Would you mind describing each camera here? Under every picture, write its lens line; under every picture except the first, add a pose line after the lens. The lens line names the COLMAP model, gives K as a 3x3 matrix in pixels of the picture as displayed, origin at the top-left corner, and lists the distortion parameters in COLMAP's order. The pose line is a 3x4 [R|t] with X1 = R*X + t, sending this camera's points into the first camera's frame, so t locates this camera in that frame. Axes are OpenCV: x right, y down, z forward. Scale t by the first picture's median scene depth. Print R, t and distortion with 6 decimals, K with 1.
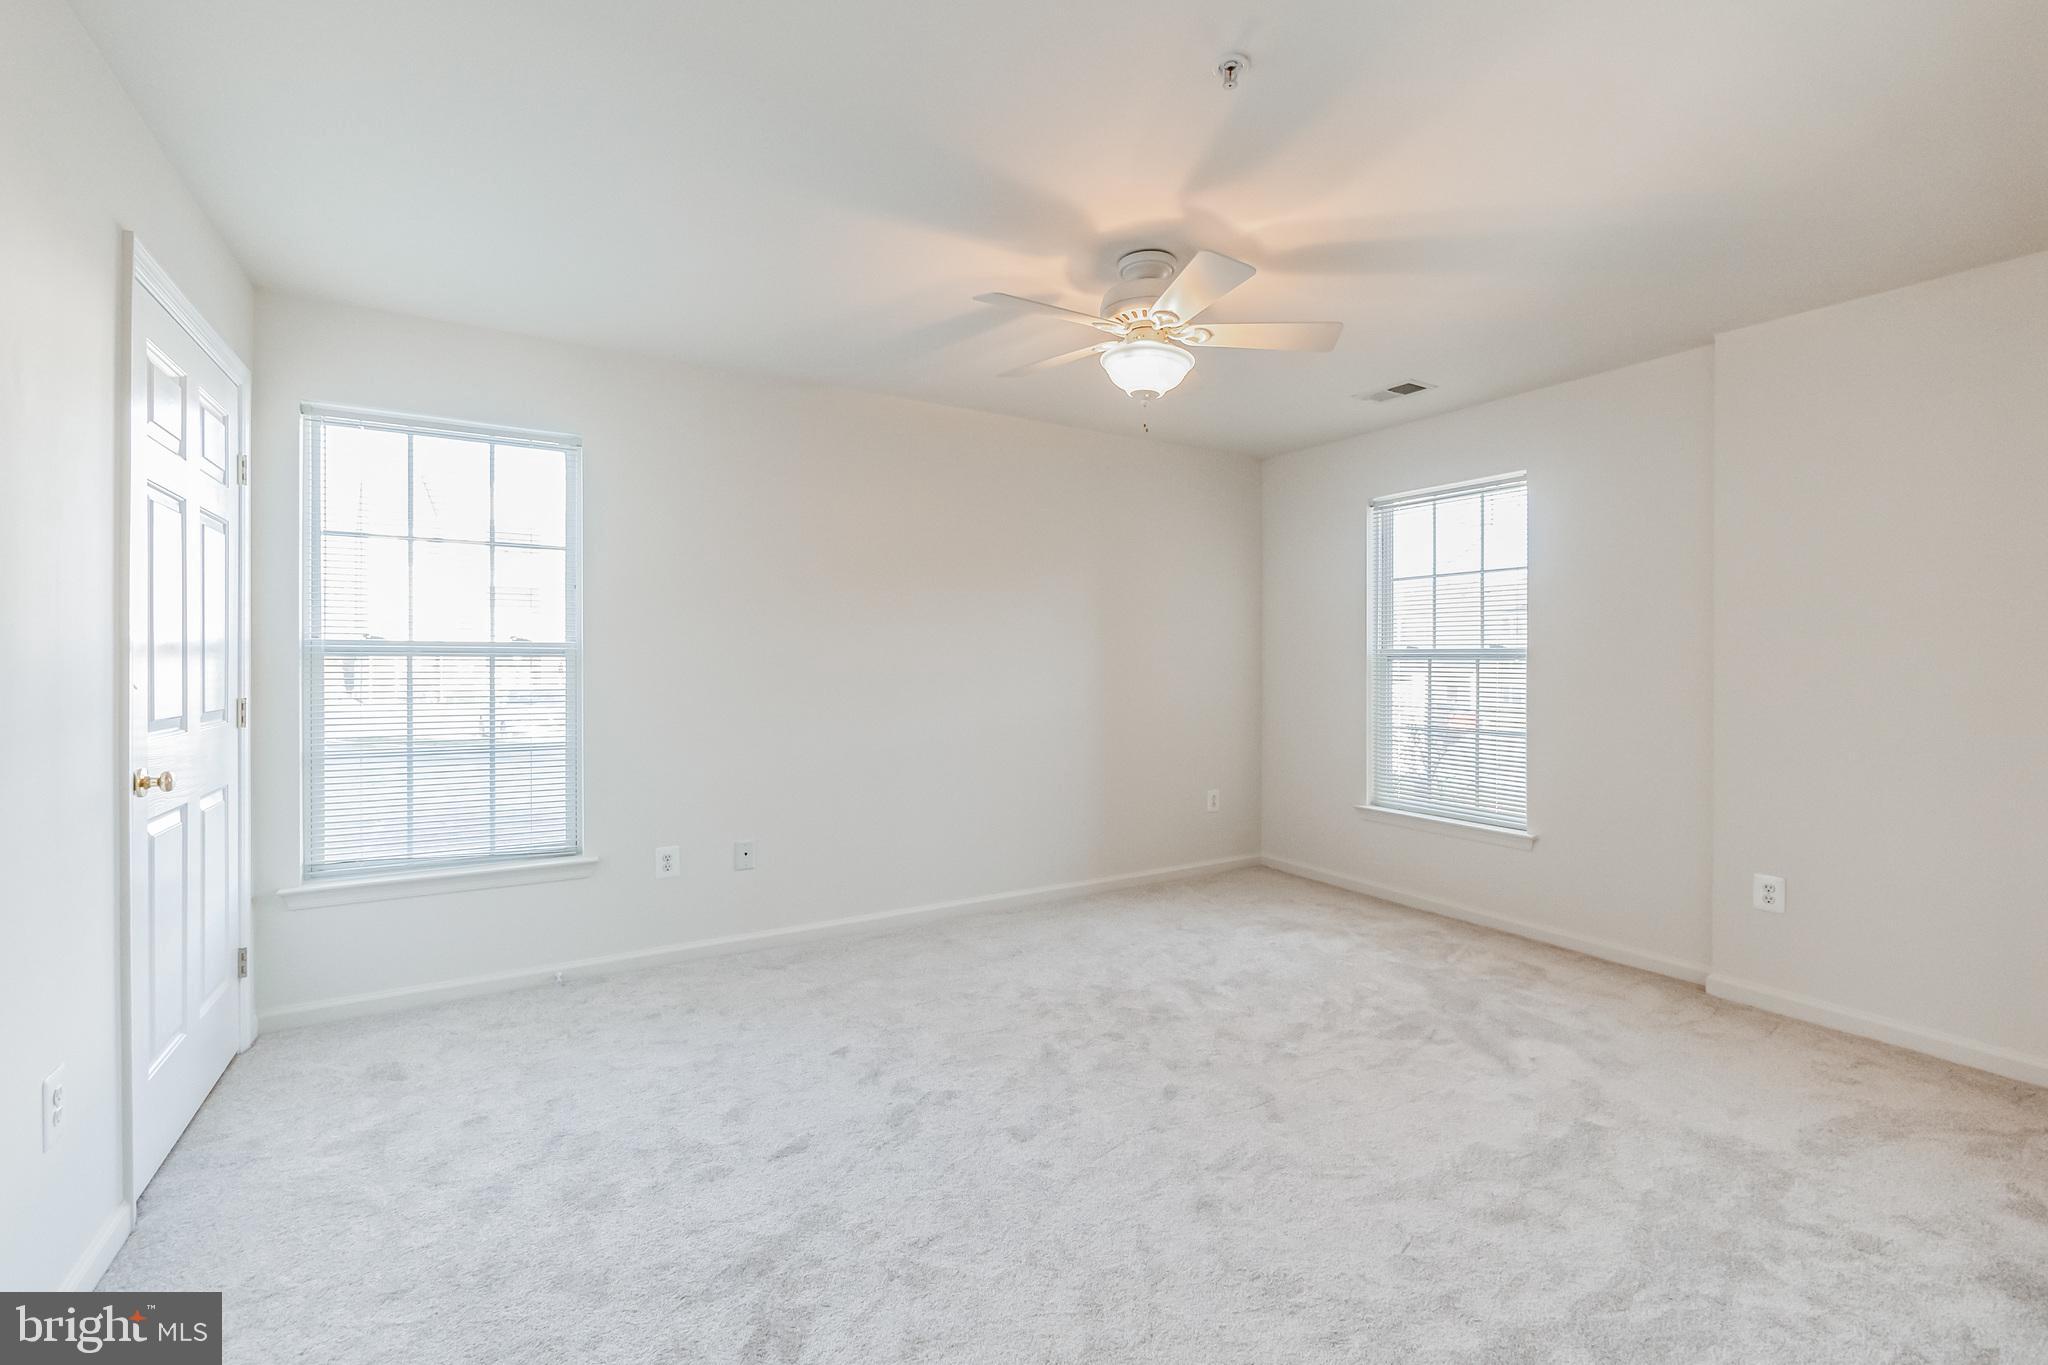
lens RADIAL K [[888.1, 0, 1036.4], [0, 888.1, 679.5], [0, 0, 1]] dist [-0.011529, 0.001027]
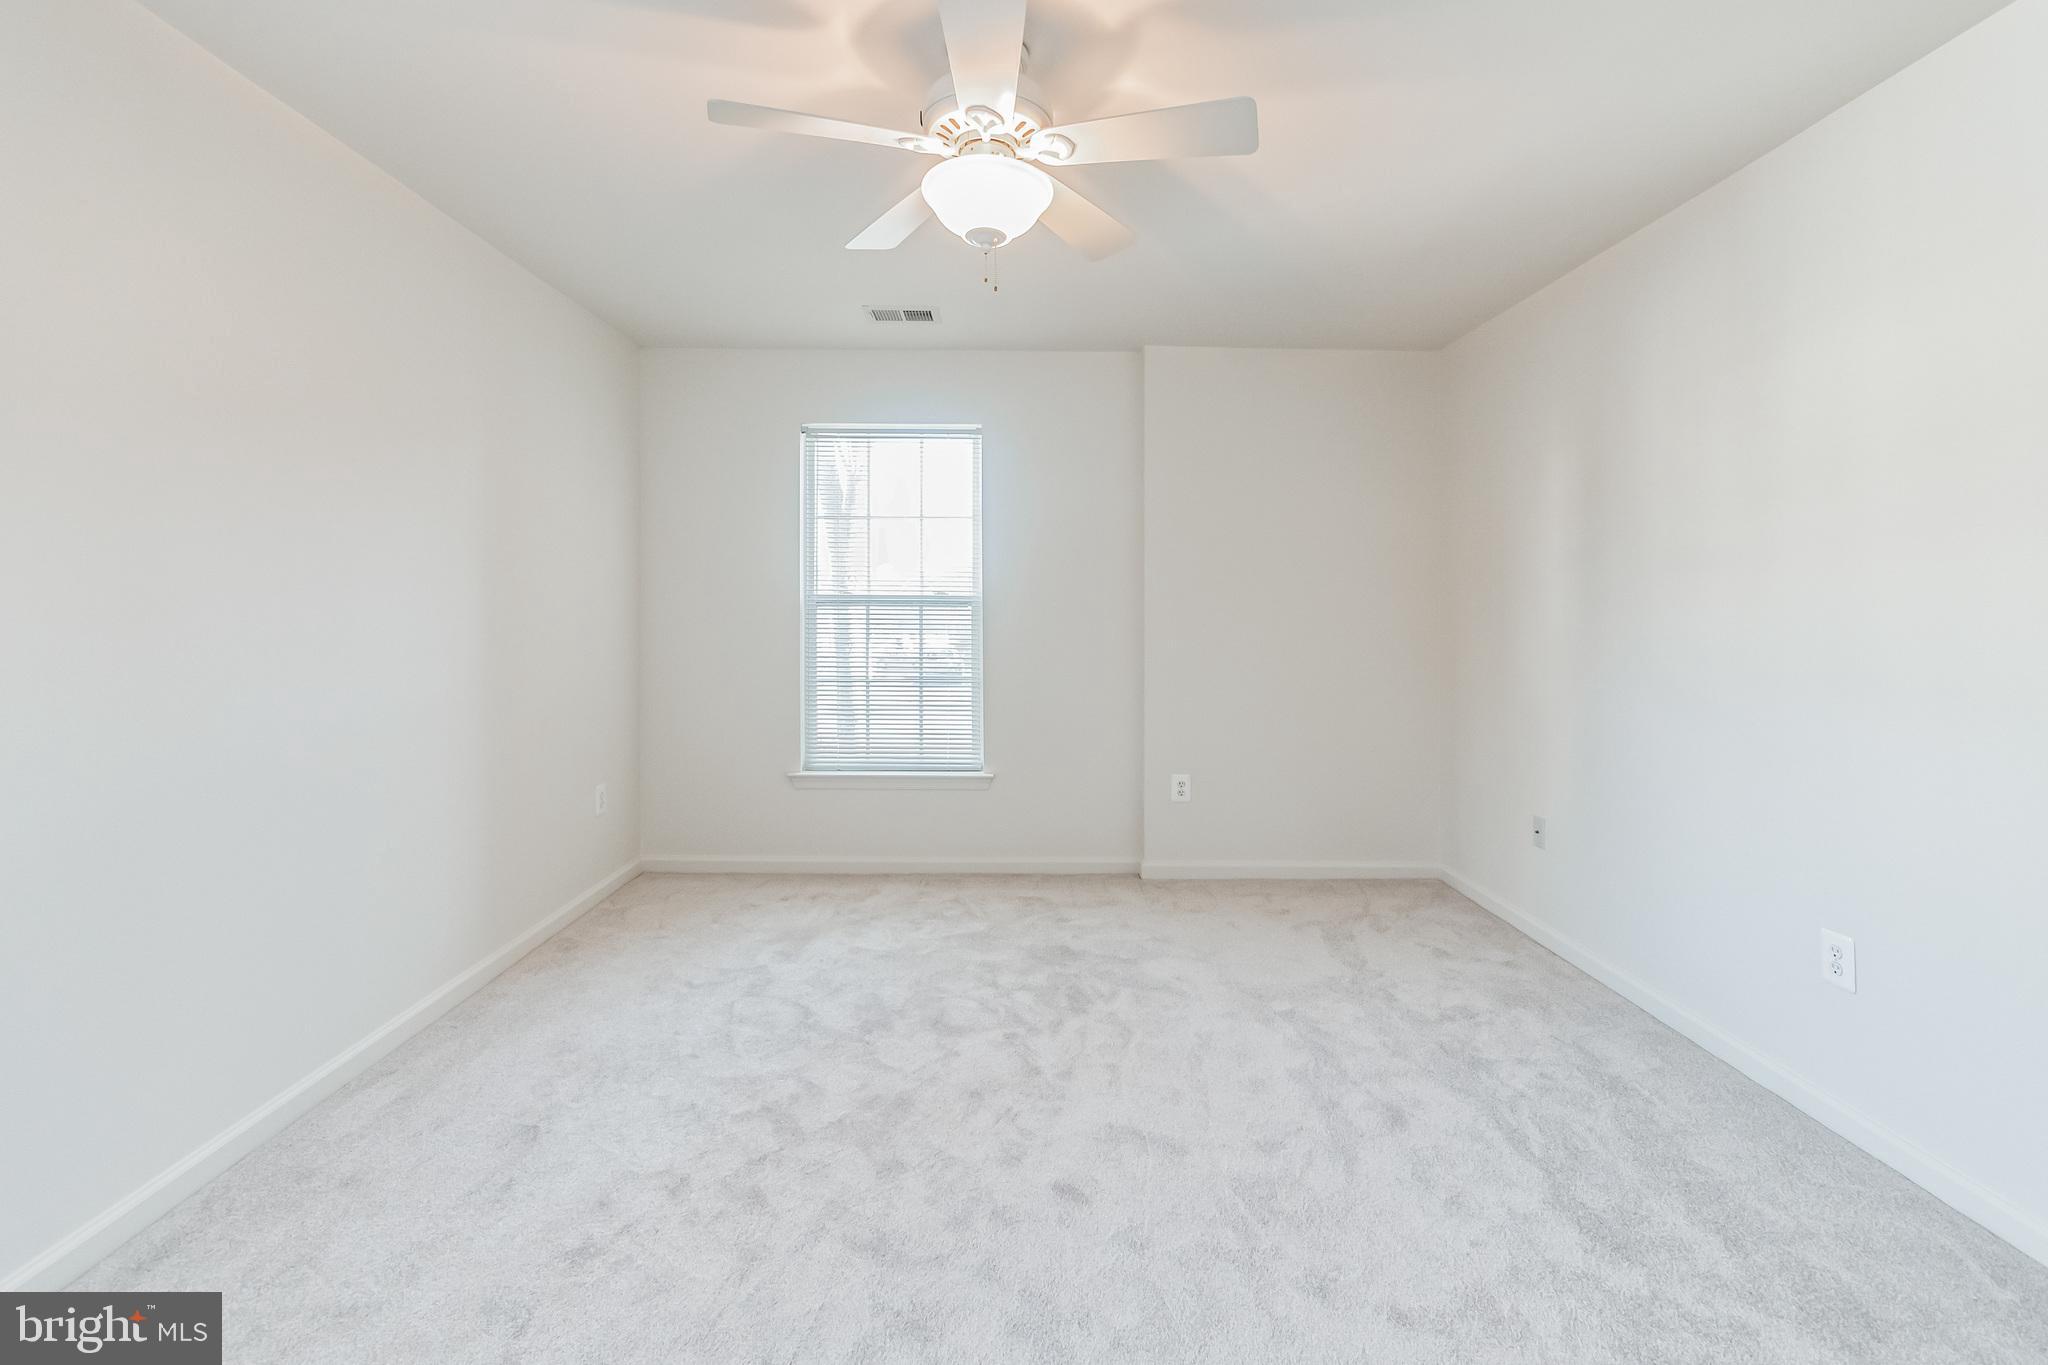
lens RADIAL K [[888.1, 0, 1074.9], [0, 888.1, 617.8], [0, 0, 1]] dist [-0.011529, 0.001027]
pose [[0.500899, -0.009406, 0.865455, -0.356629], [0.015406, 0.999879, 0.001951, -0.011780], [-0.865369, 0.012356, 0.500983, 0.460575]]
